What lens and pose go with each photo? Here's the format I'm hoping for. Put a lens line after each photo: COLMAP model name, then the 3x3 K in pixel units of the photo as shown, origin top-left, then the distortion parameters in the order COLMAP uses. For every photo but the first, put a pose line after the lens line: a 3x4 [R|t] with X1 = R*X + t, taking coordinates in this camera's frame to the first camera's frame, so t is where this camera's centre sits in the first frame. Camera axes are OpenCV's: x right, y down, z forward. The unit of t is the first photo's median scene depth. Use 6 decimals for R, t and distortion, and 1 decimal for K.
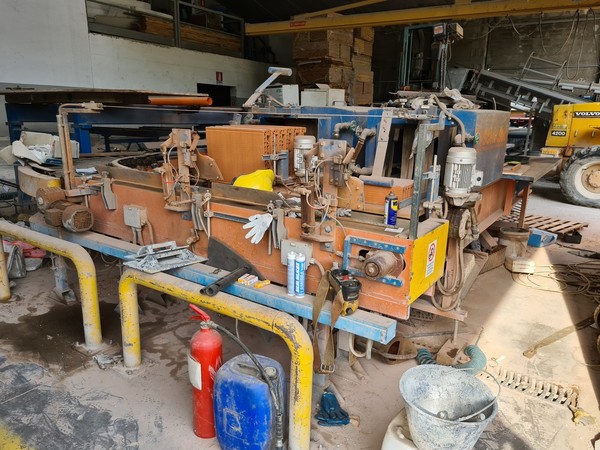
lens RADIAL K [[446.8, 0, 300.0], [0, 446.8, 225.0], [0, 0, 1]] dist [0.059295, -0.061715]
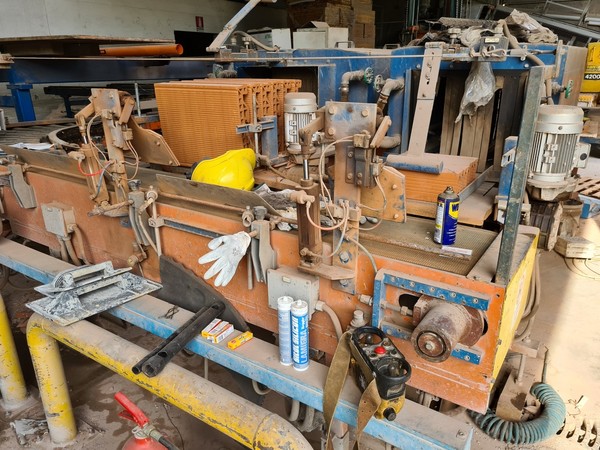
lens RADIAL K [[446.8, 0, 300.0], [0, 446.8, 225.0], [0, 0, 1]] dist [0.059295, -0.061715]
pose [[0.999434, -0.033570, 0.002233, 0.003291], [0.033176, 0.994394, 0.100403, -0.079059], [-0.005591, -0.100272, 0.994944, 0.350701]]
